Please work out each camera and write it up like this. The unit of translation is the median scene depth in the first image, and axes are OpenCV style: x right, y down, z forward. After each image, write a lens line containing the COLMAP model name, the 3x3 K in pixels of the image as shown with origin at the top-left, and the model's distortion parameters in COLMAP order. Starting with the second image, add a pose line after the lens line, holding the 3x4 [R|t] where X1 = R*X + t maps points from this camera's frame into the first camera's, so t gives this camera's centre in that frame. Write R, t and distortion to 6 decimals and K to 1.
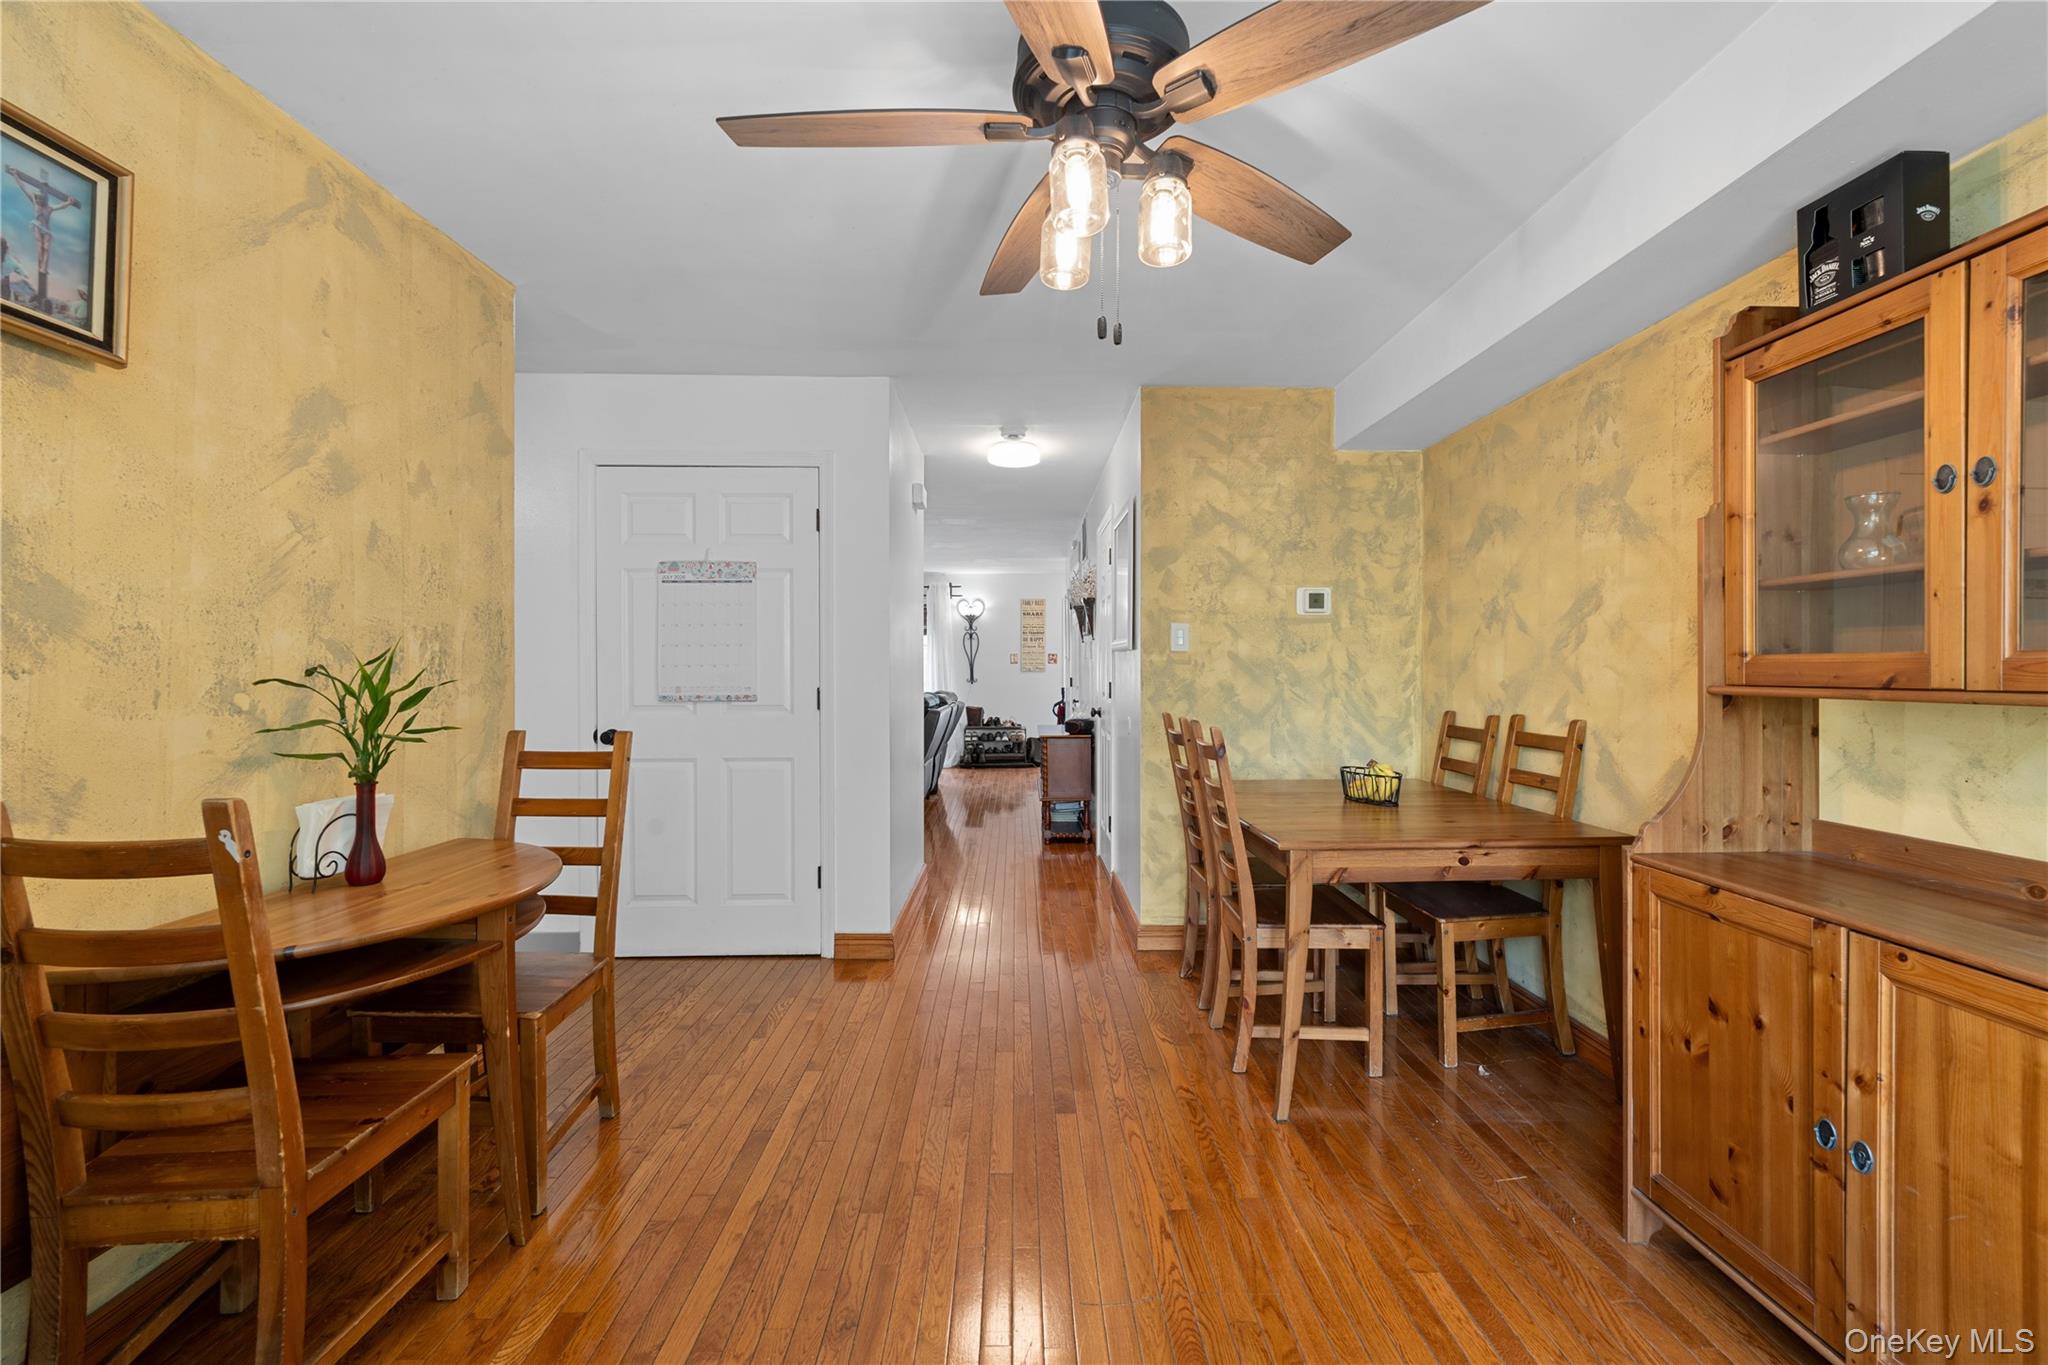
lens RADIAL K [[829.5, 0, 1034.7], [0, 829.5, 675.6], [0, 0, 1]] dist [0.000986, -0.000086]
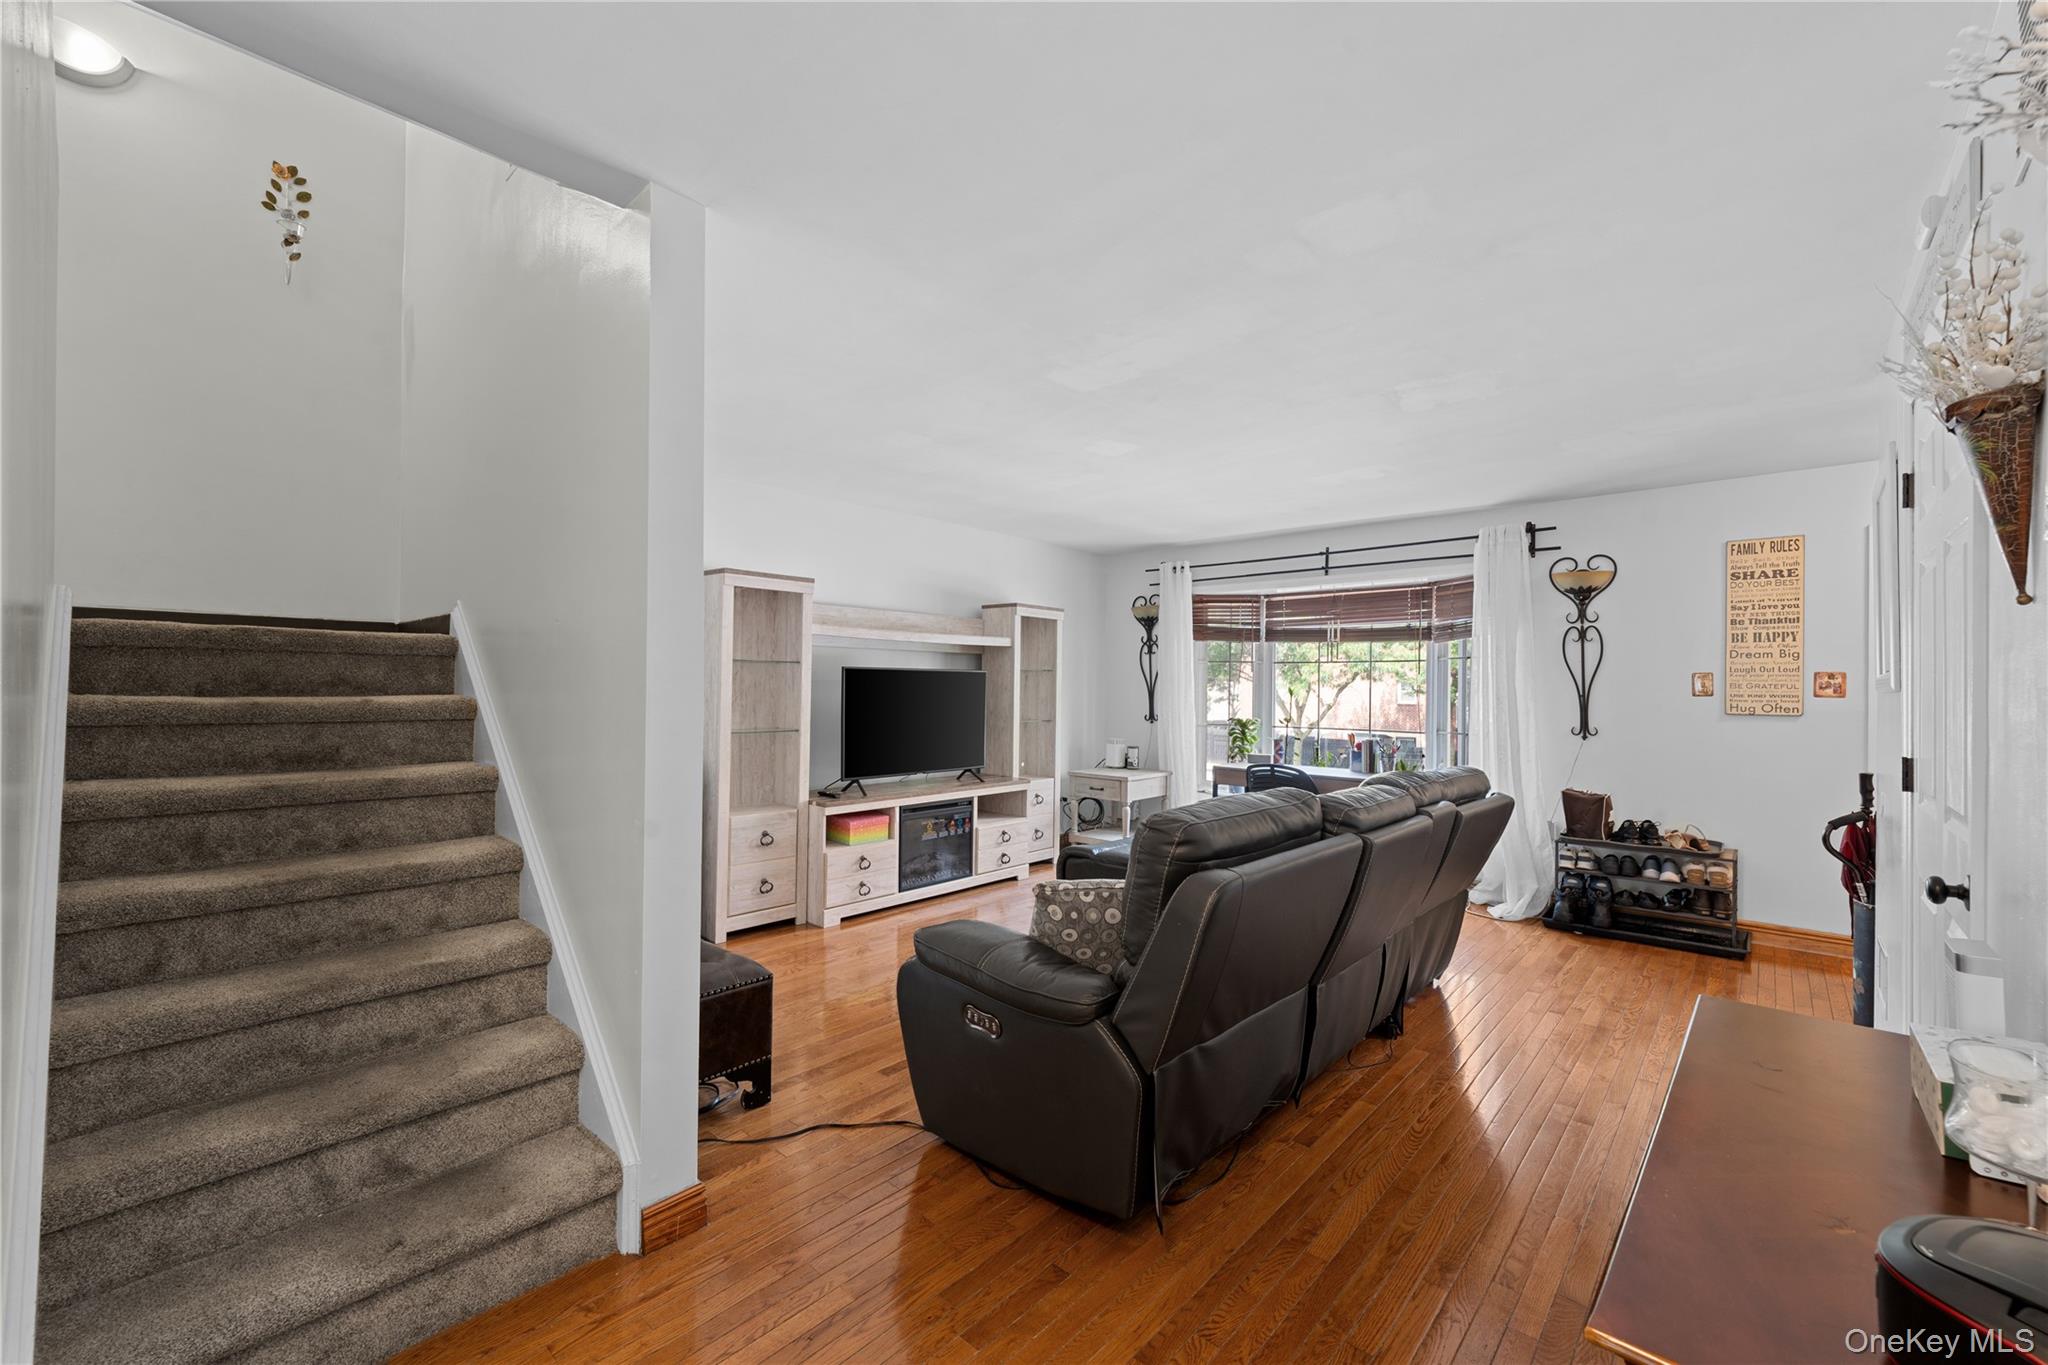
lens RADIAL K [[836.0, 0, 1024.0], [0, 836.0, 682.5], [0, 0, 1]] dist [0.001166, 0.000066]
pose [[0.726487, 0.001765, -0.687178, 0.059526], [-0.013210, 0.999848, -0.011397, -0.043331], [0.687053, 0.017357, 0.726400, 1.644300]]
